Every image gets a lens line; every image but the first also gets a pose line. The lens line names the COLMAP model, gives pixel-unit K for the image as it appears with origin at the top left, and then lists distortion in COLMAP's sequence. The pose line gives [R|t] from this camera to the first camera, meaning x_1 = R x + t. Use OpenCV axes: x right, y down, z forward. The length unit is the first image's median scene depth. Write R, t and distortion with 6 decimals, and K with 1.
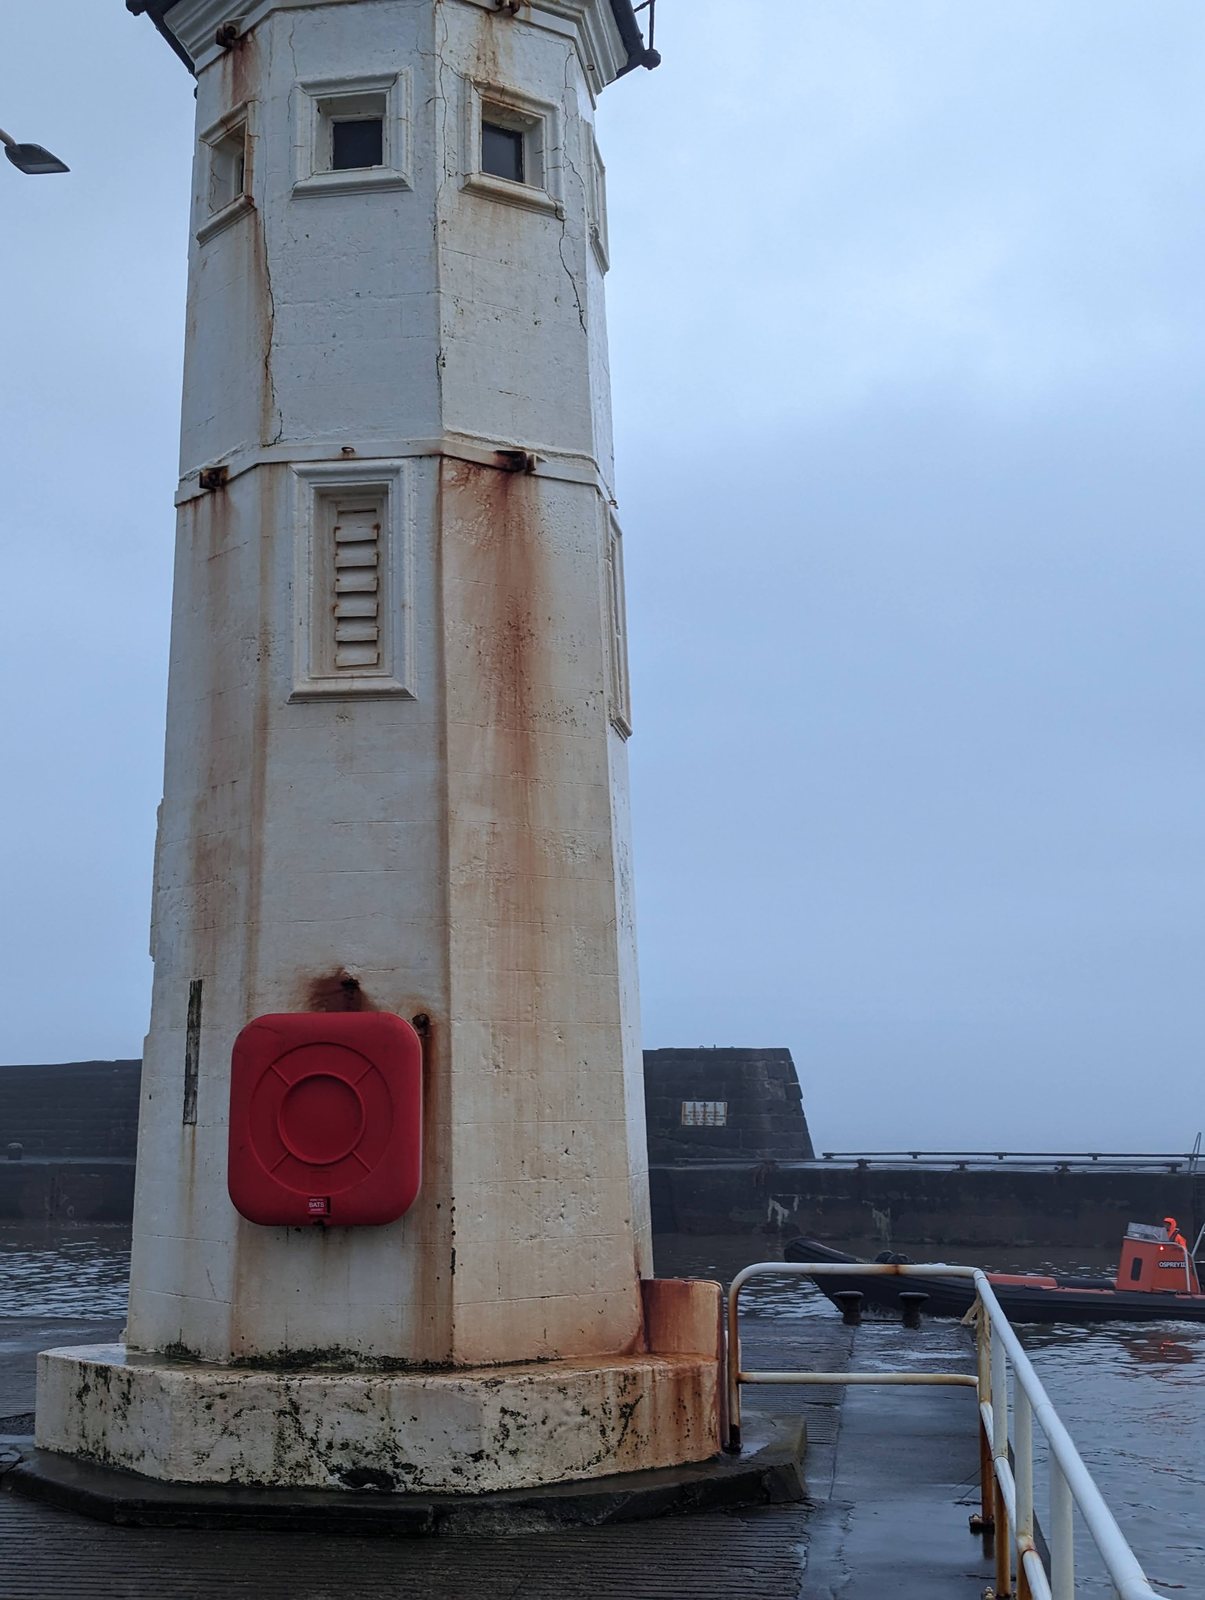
lens RADIAL K [[2282.5, 0, 603.4], [0, 2282.5, 836.3], [0, 0, 1]] dist [0.258886, -1.231872]
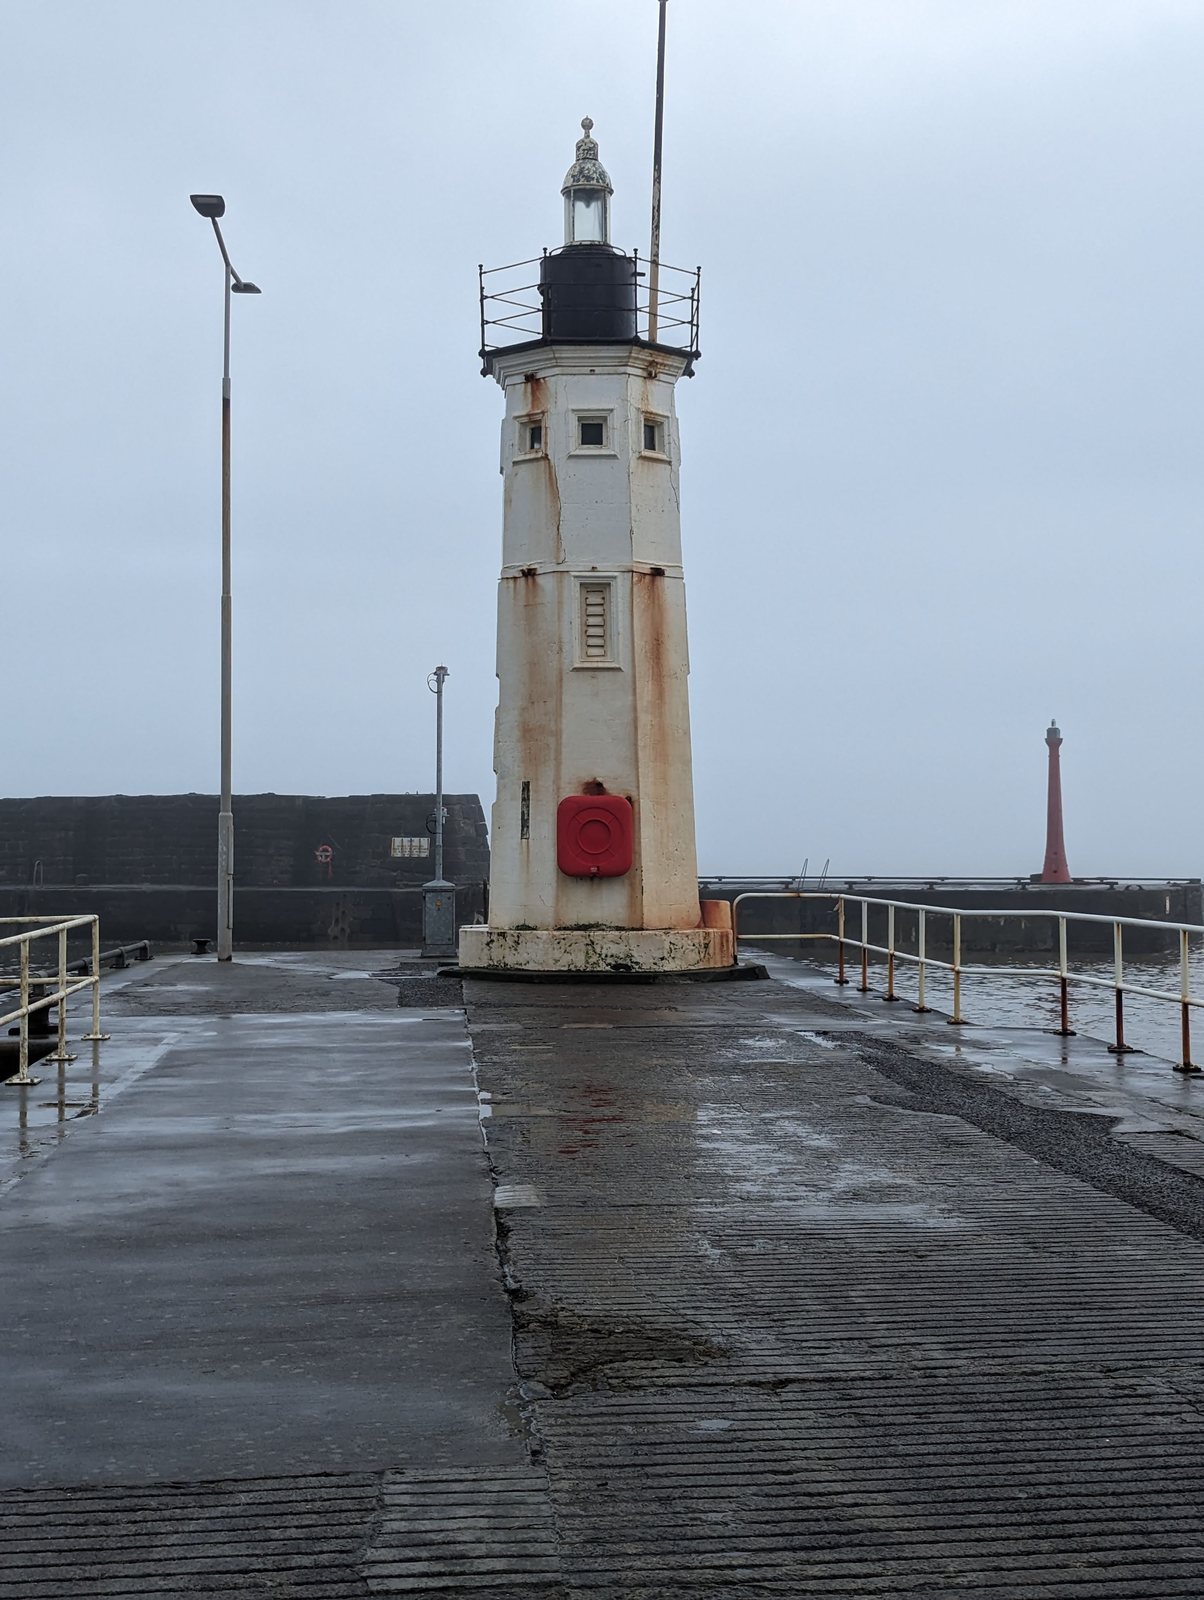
lens RADIAL K [[2282.5, 0, 602.9], [0, 2282.5, 836.3], [0, 0, 1]] dist [0.258886, -1.231872]
pose [[0.982453, 0.001365, 0.186508, -0.563298], [-0.022463, 0.993560, 0.111057, -0.155590], [-0.185155, -0.113298, 0.976156, -1.441137]]
